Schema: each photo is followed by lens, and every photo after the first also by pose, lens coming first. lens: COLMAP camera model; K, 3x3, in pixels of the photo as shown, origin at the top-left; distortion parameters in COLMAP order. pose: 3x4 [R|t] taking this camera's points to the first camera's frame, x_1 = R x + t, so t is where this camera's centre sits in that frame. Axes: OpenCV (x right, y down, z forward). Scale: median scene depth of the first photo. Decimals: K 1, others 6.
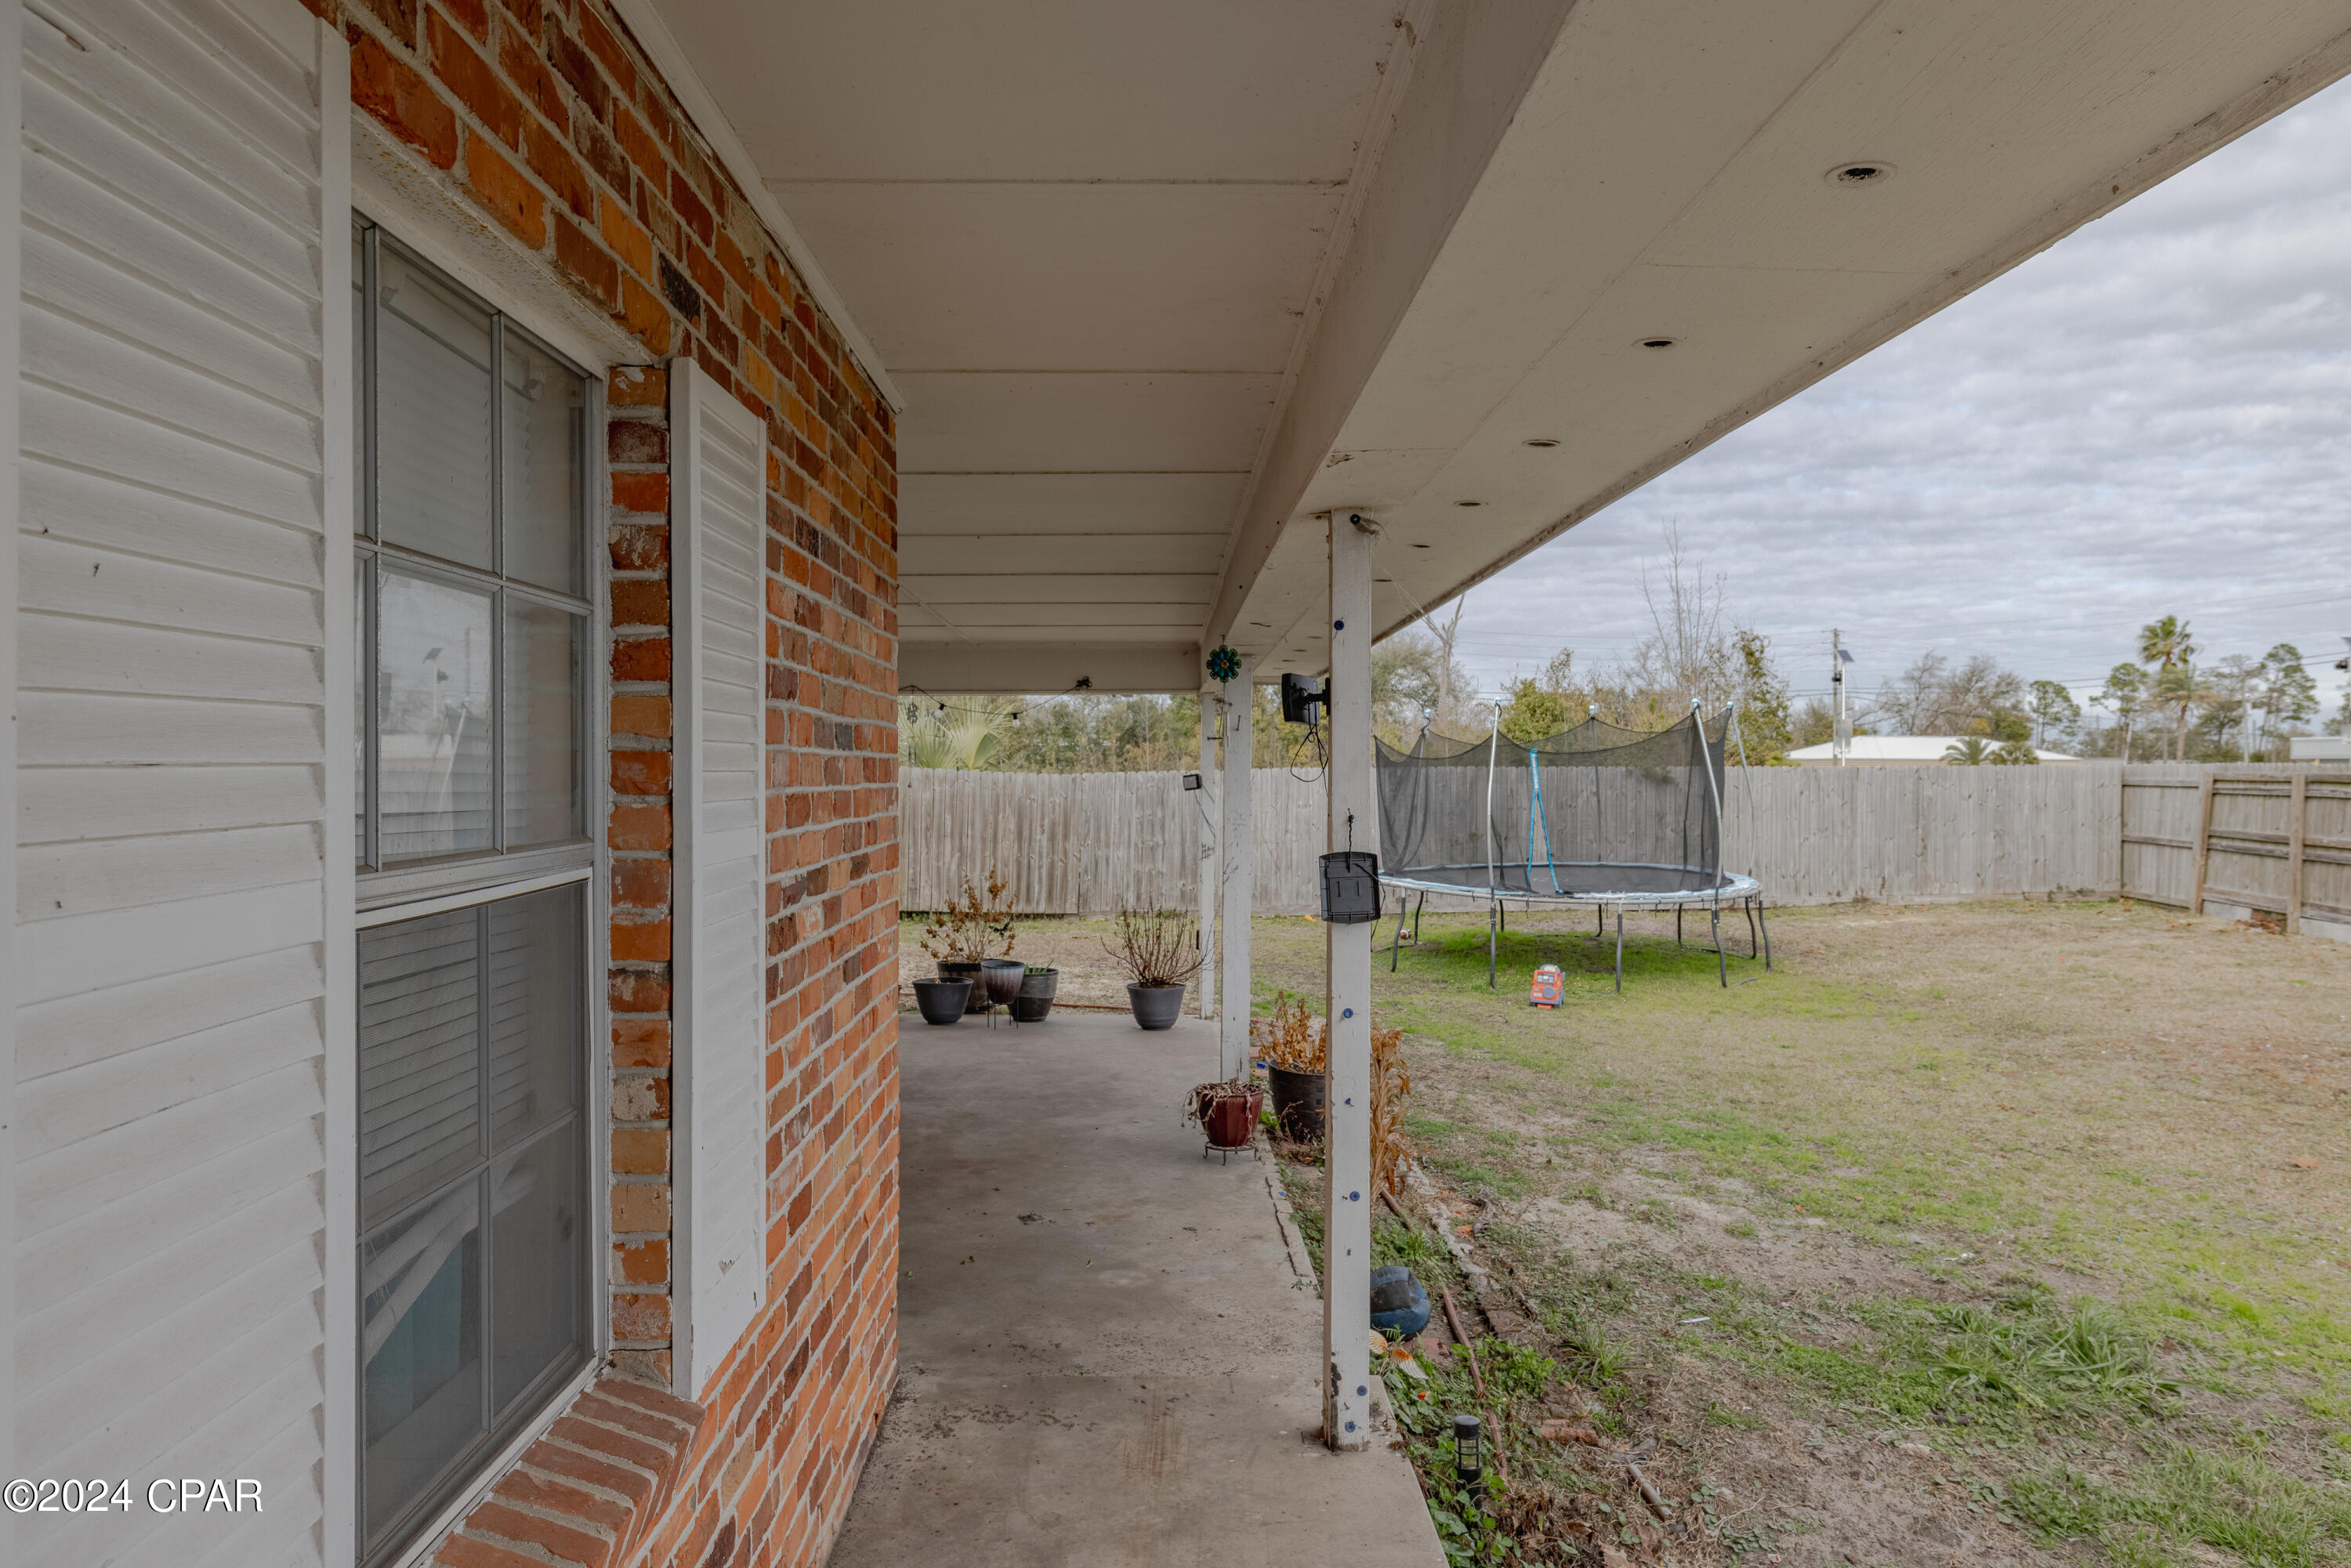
lens RADIAL K [[1625.2, 0, 1174.3], [0, 1625.2, 784.6], [0, 0, 1]] dist [0.000413, 0.000006]
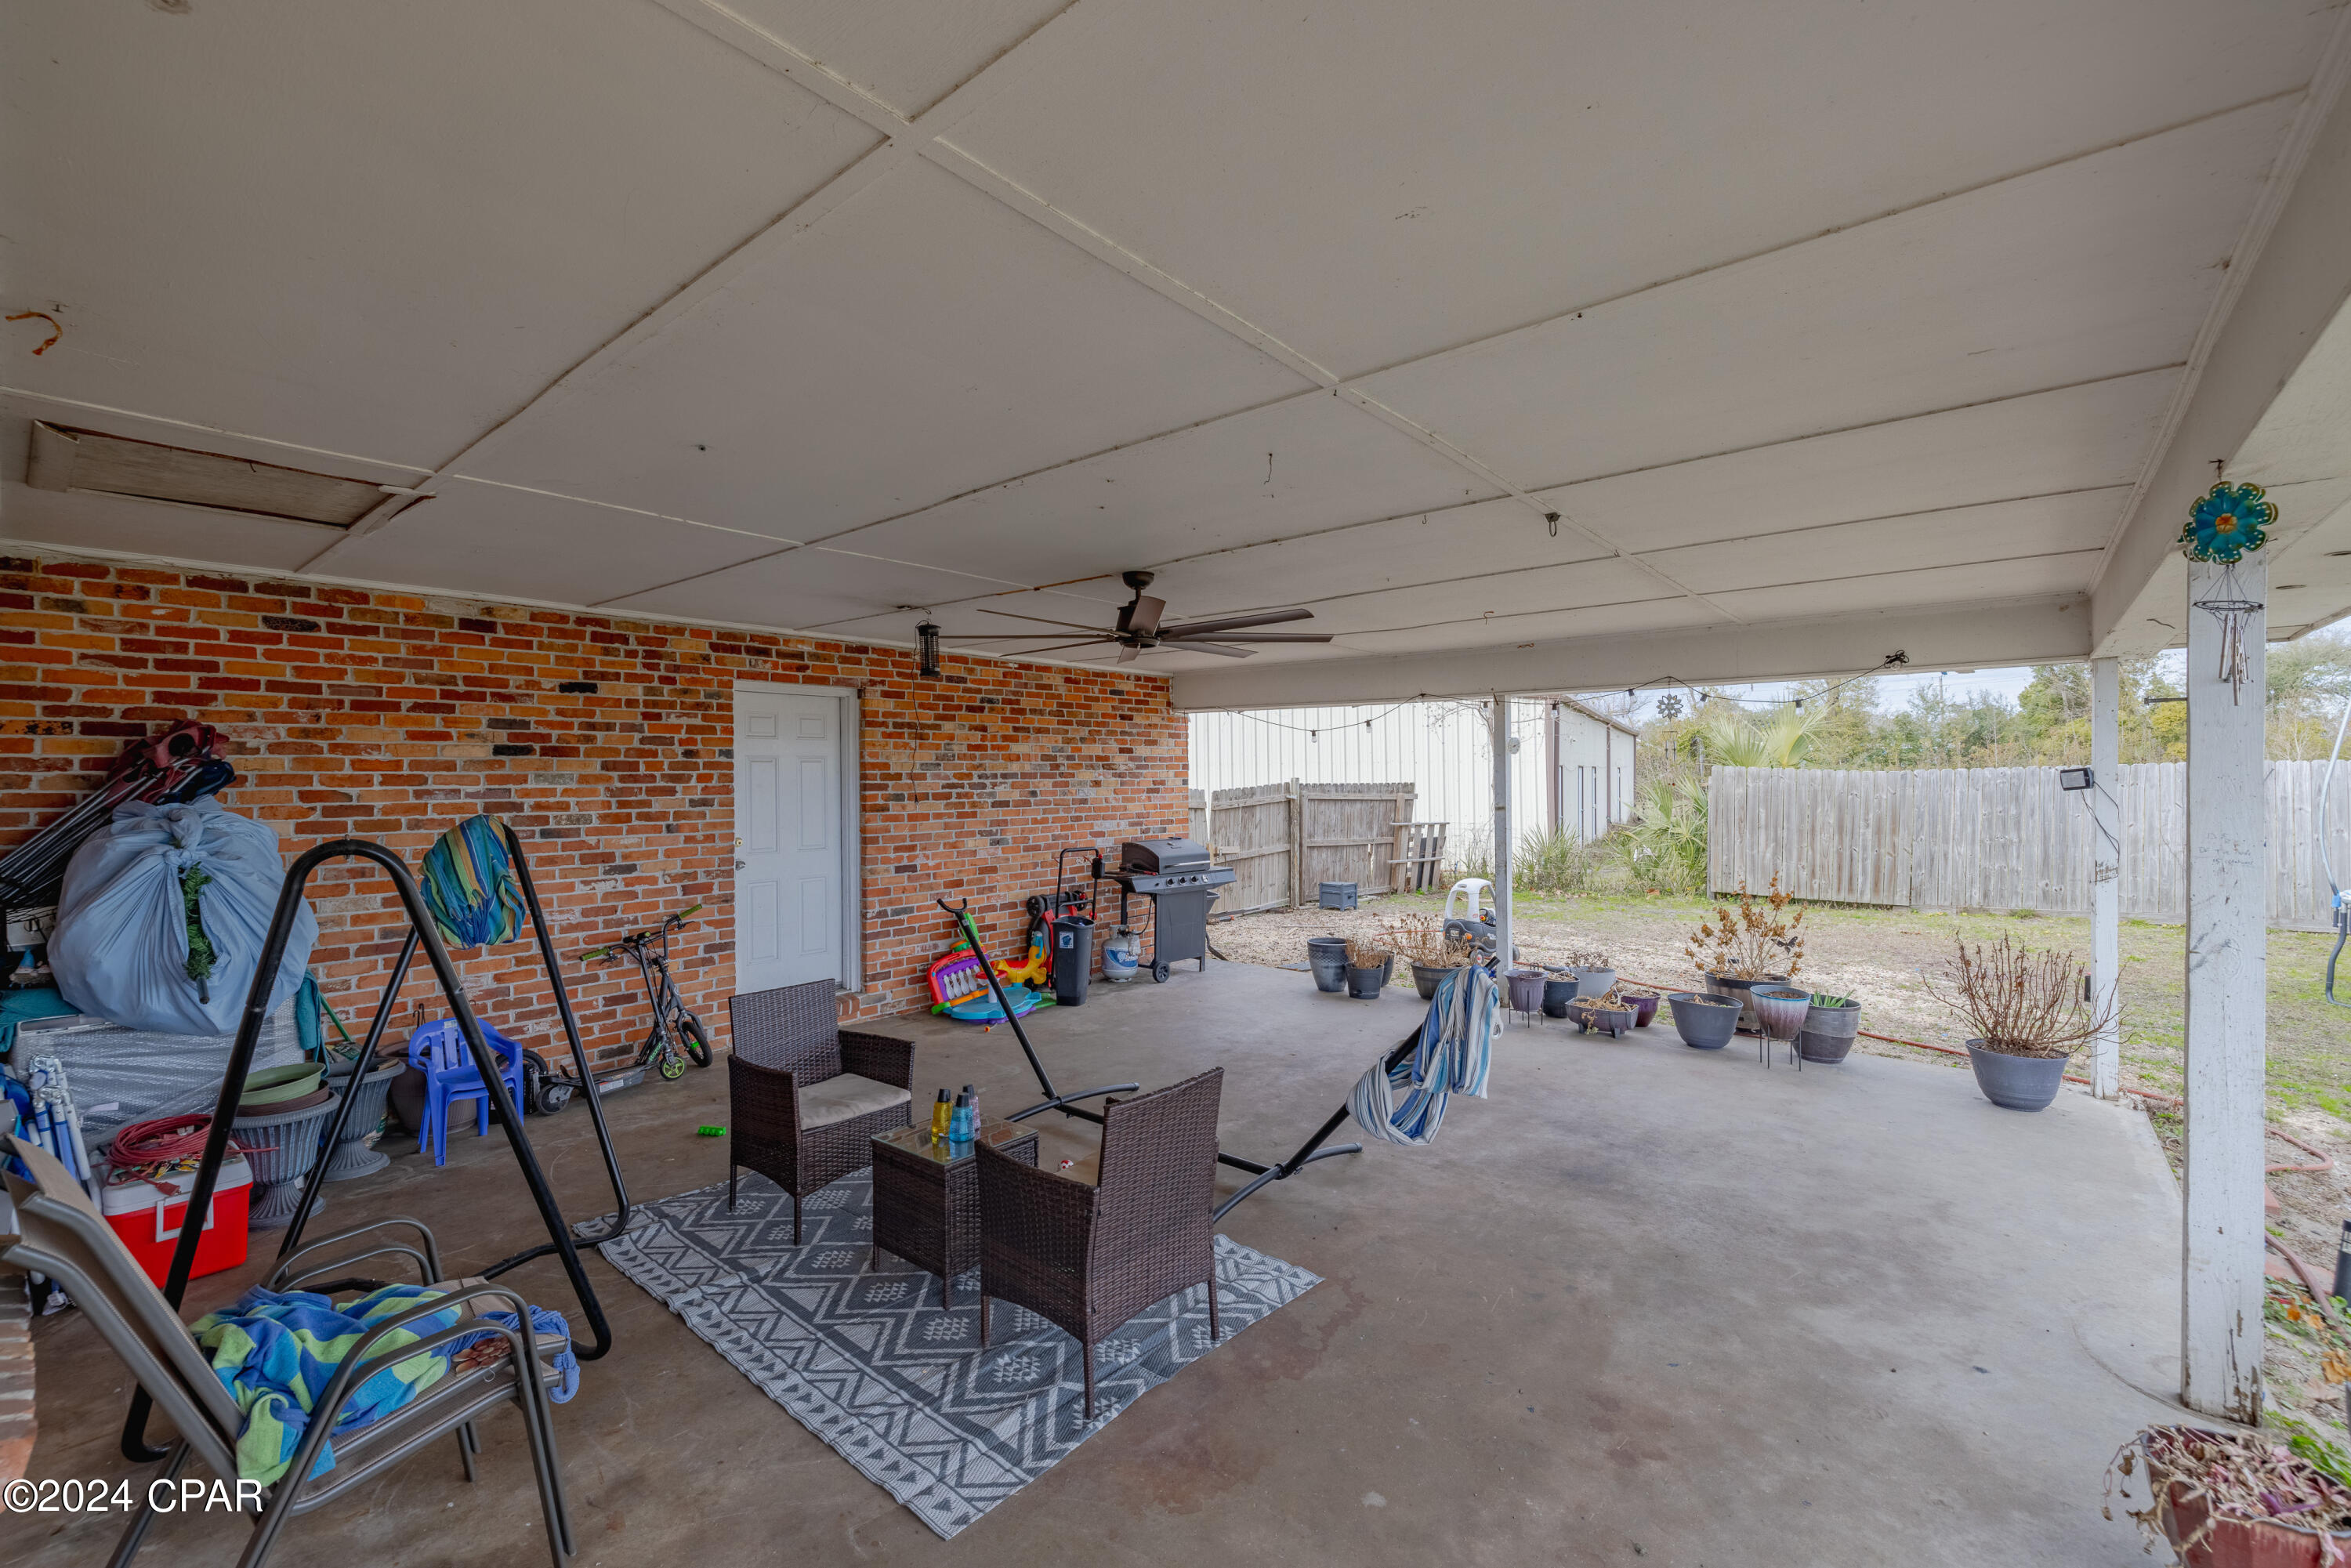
lens RADIAL K [[988.0, 0, 1164.8], [0, 988.0, 778.7], [0, 0, 1]] dist [0.000115, -0.000252]
pose [[0.754760, -0.004697, -0.655984, -0.004485], [0.003395, 0.999989, -0.003254, -0.000861], [0.655992, 0.000229, 0.754768, 0.221773]]
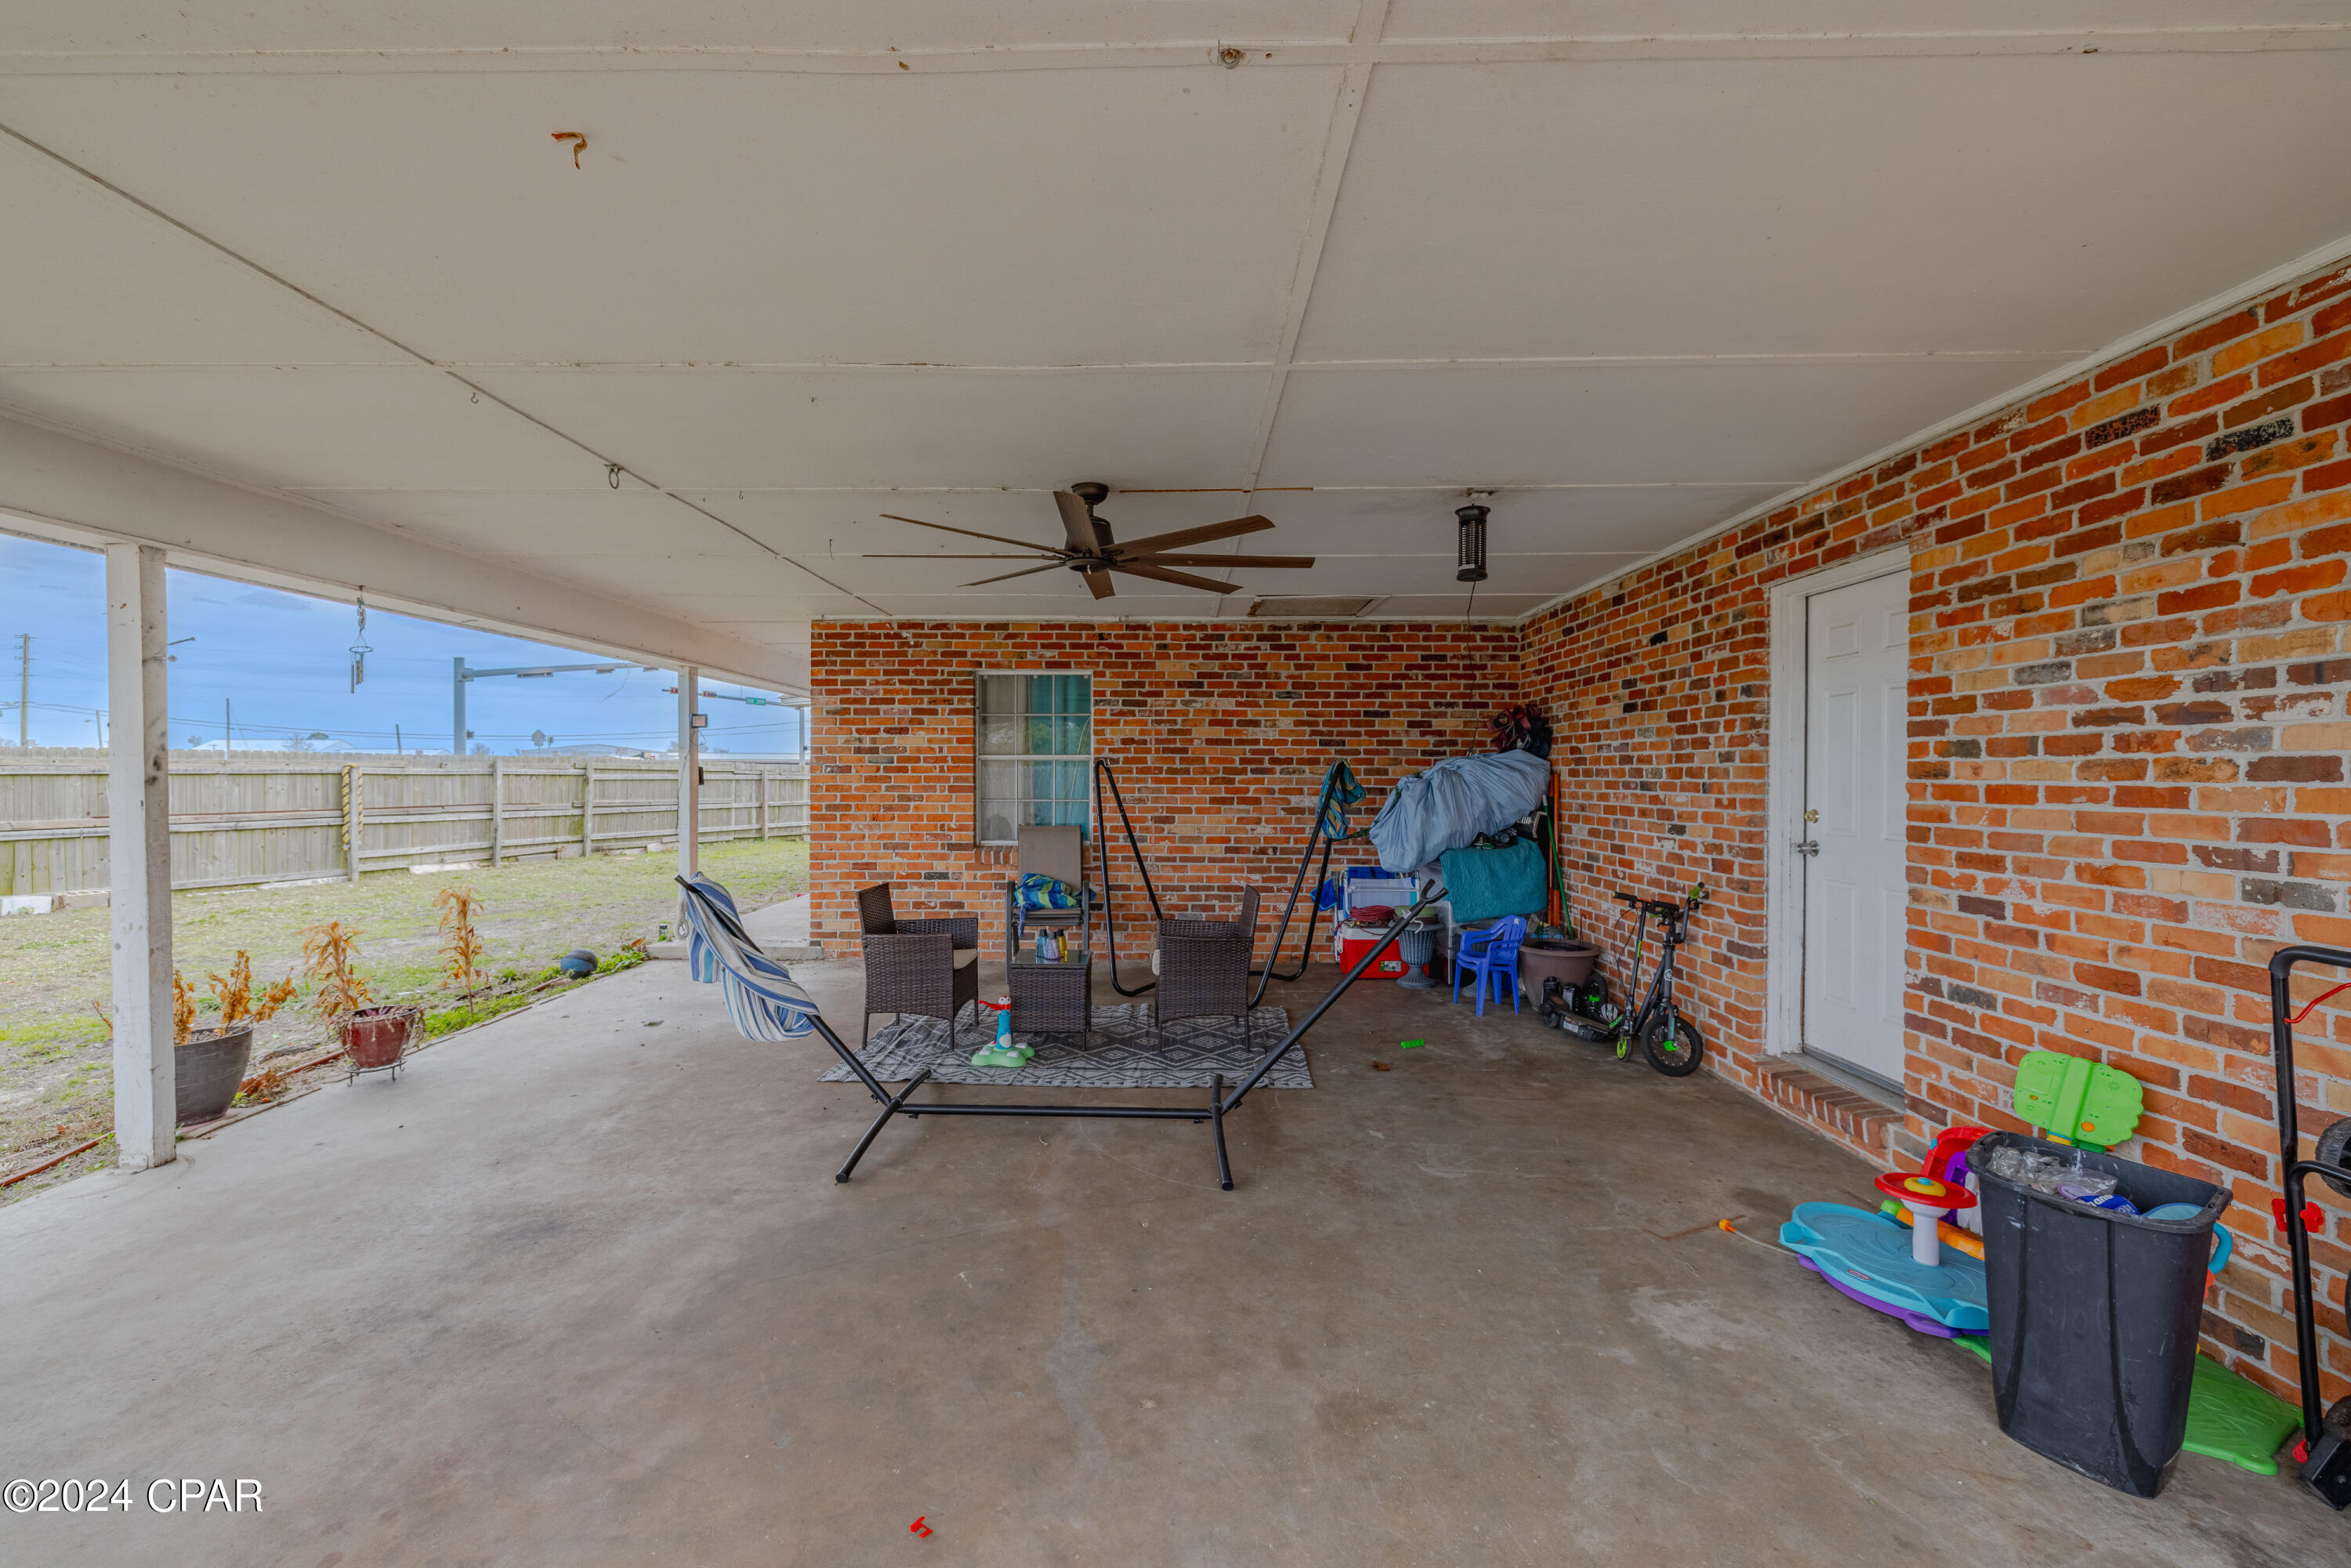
lens RADIAL K [[988.0, 0, 1170.3], [0, 988.0, 784.1], [0, 0, 1]] dist [0.000115, -0.000252]
pose [[-0.999842, -0.004538, 0.017183, -0.182740], [-0.004260, 0.999860, 0.016159, 0.008315], [-0.017254, 0.016084, -0.999722, 0.599933]]
